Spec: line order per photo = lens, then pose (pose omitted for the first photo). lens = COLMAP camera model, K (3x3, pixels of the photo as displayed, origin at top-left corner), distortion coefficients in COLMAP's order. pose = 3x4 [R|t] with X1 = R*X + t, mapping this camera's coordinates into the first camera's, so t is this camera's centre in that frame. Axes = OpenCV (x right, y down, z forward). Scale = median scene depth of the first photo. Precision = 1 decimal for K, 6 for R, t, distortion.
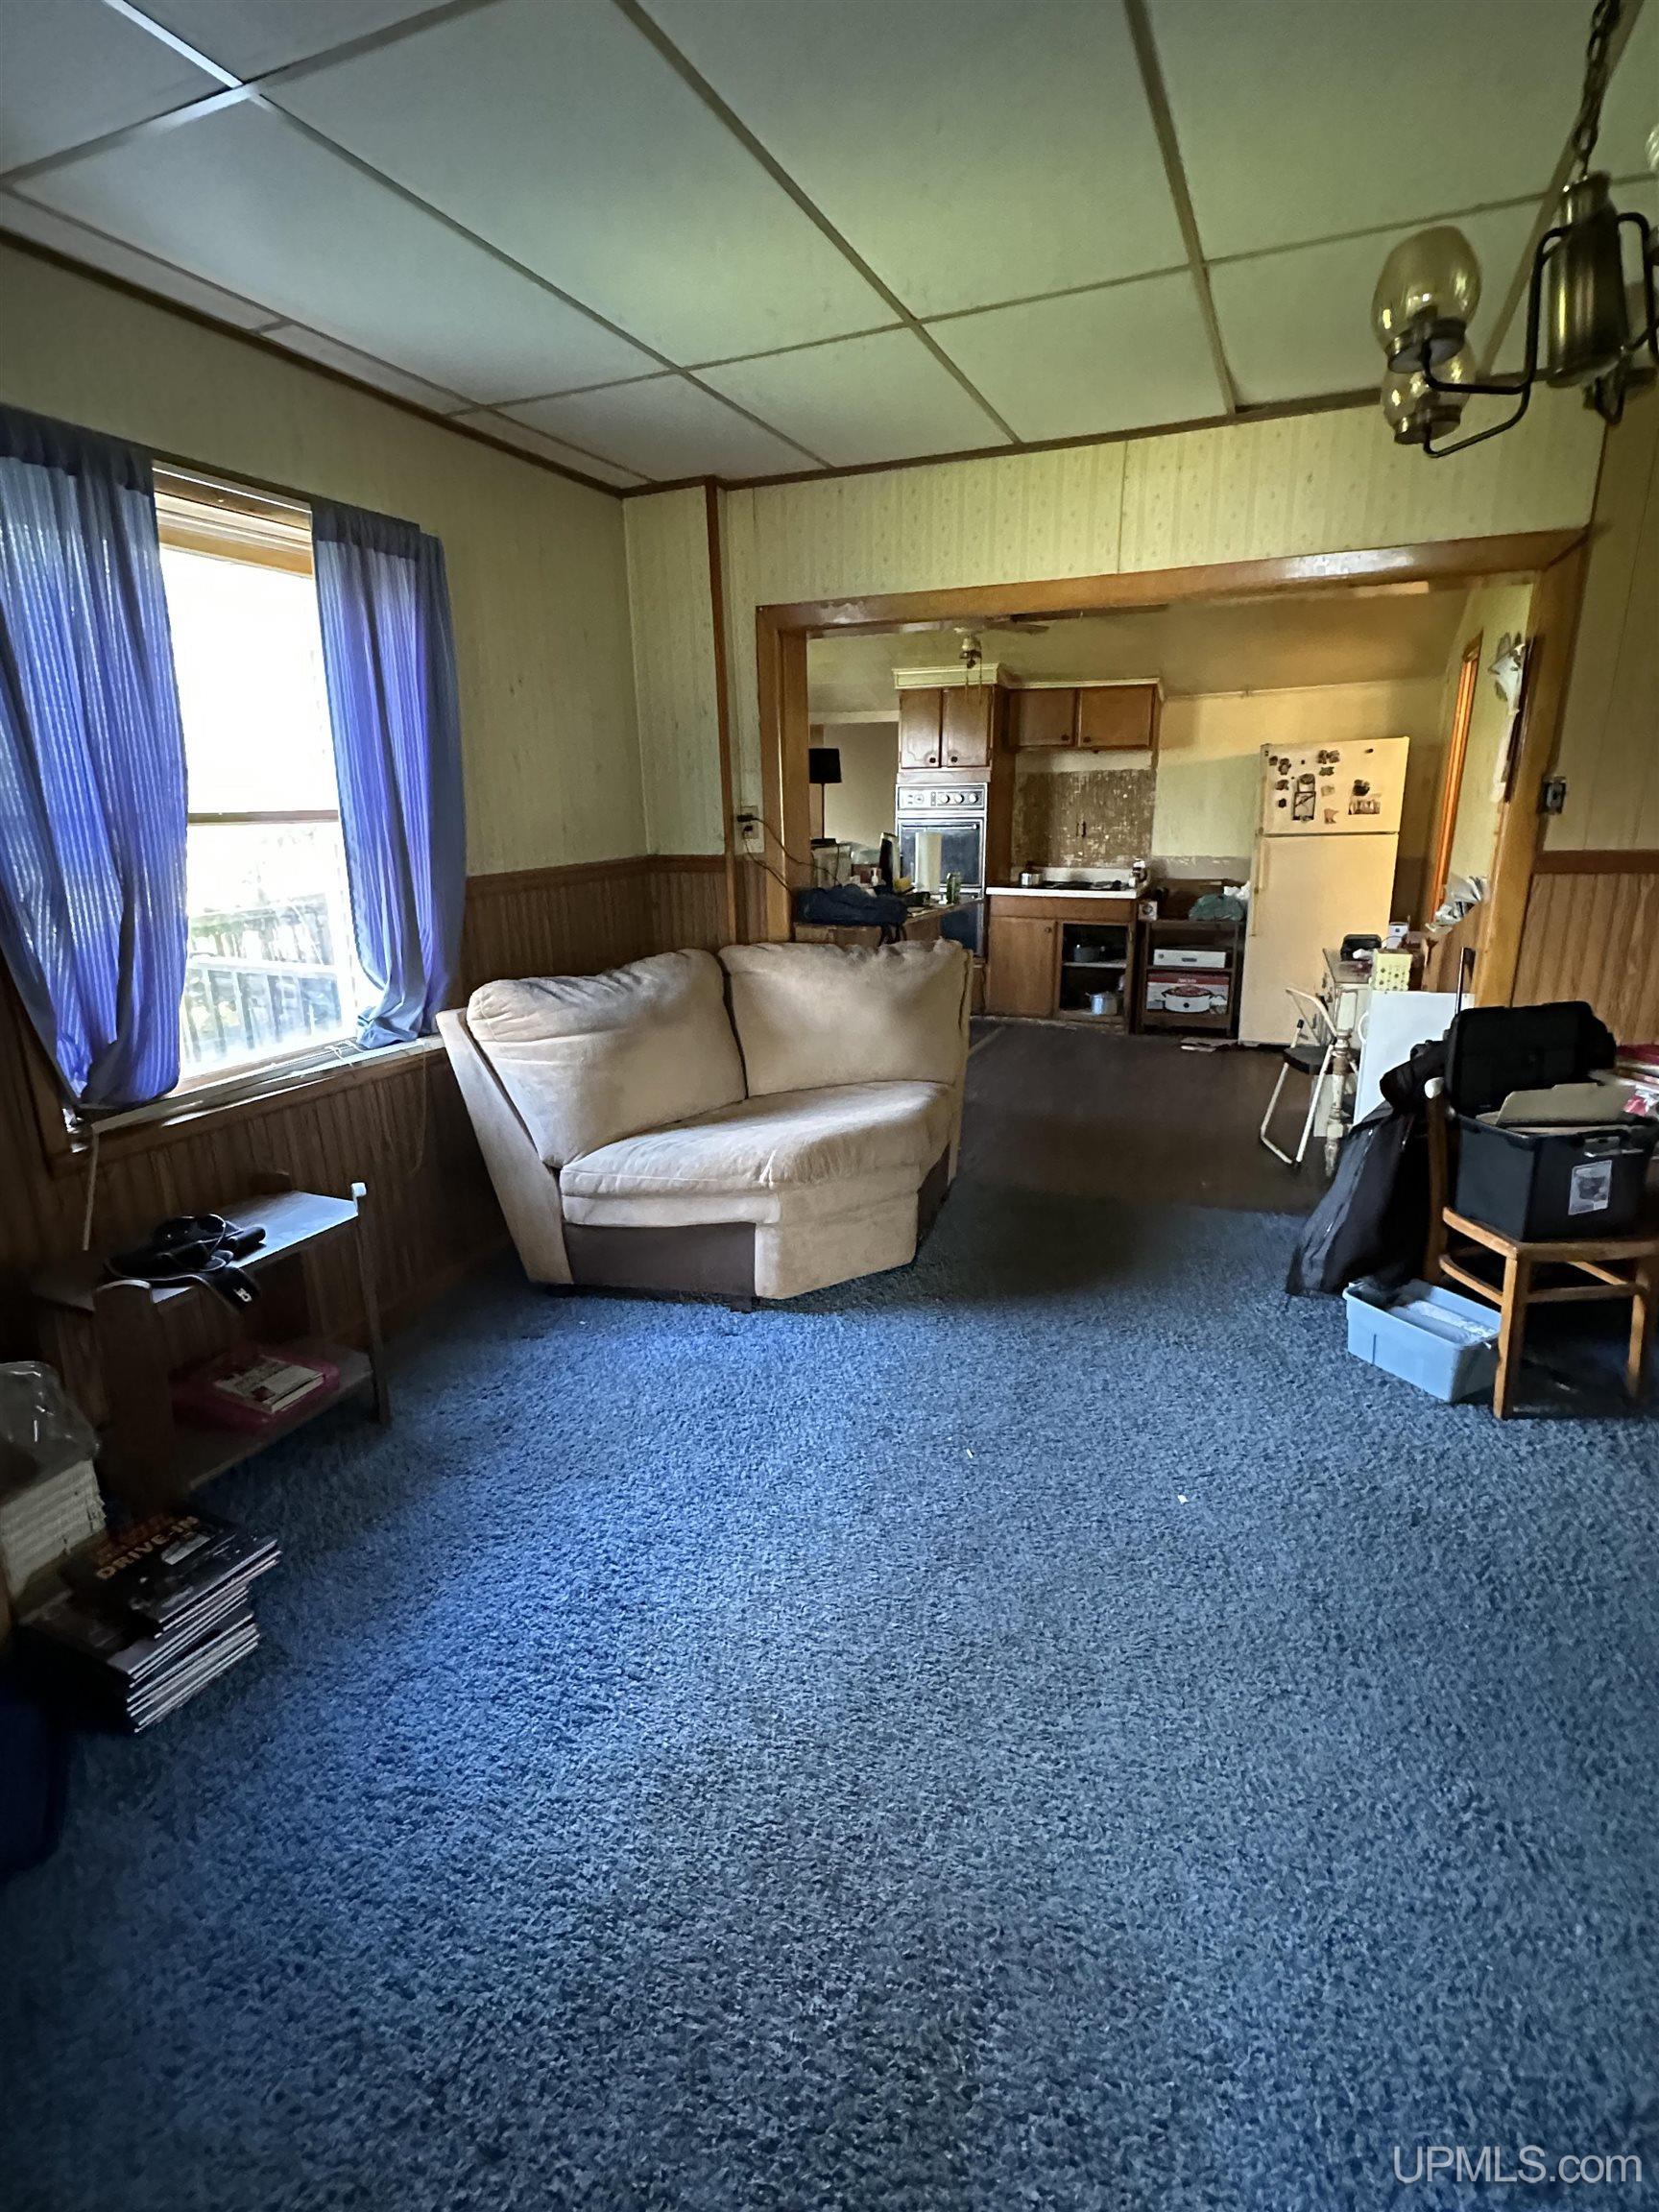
lens RADIAL K [[1085.5, 0, 829.5], [0, 1085.5, 1106.0], [0, 0, 1]] dist [0.026811, -0.000088]
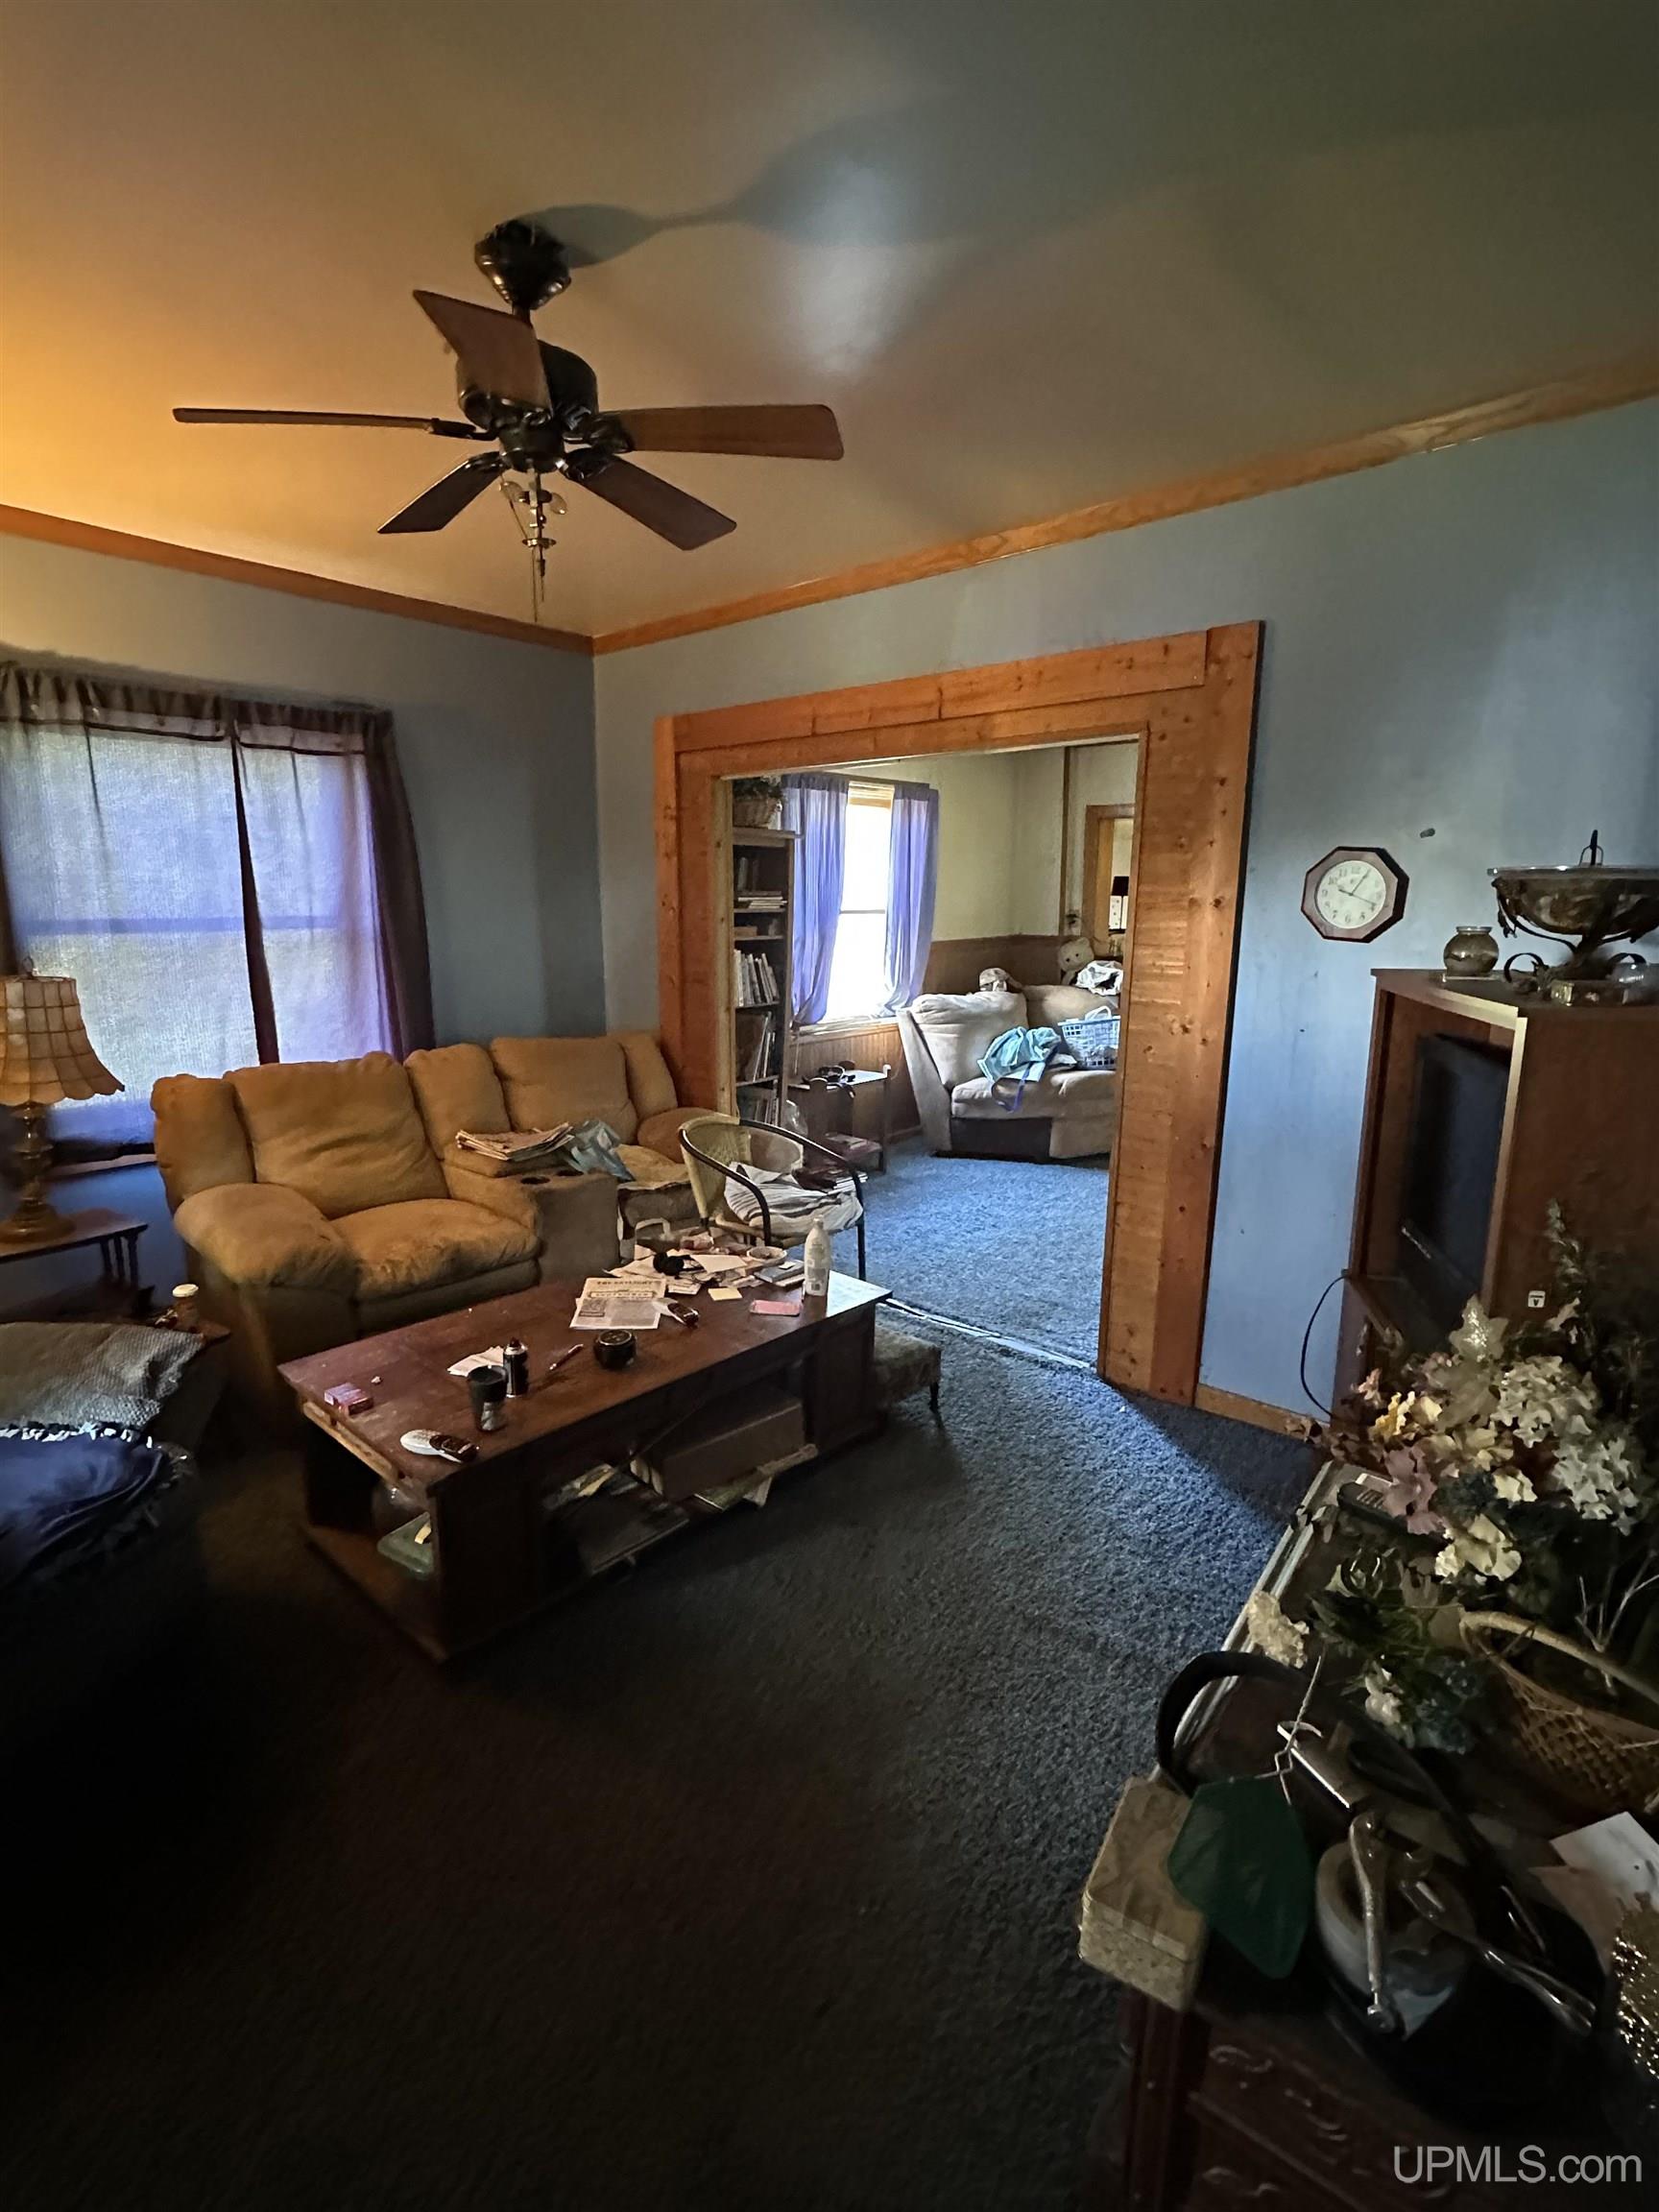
lens RADIAL K [[1085.5, 0, 829.5], [0, 1085.5, 1106.0], [0, 0, 1]] dist [0.026811, -0.000088]
pose [[0.959790, 0.094441, -0.264355, 0.072626], [-0.115283, 0.991240, -0.064437, 0.288194], [0.255954, 0.092322, 0.962270, -1.134973]]
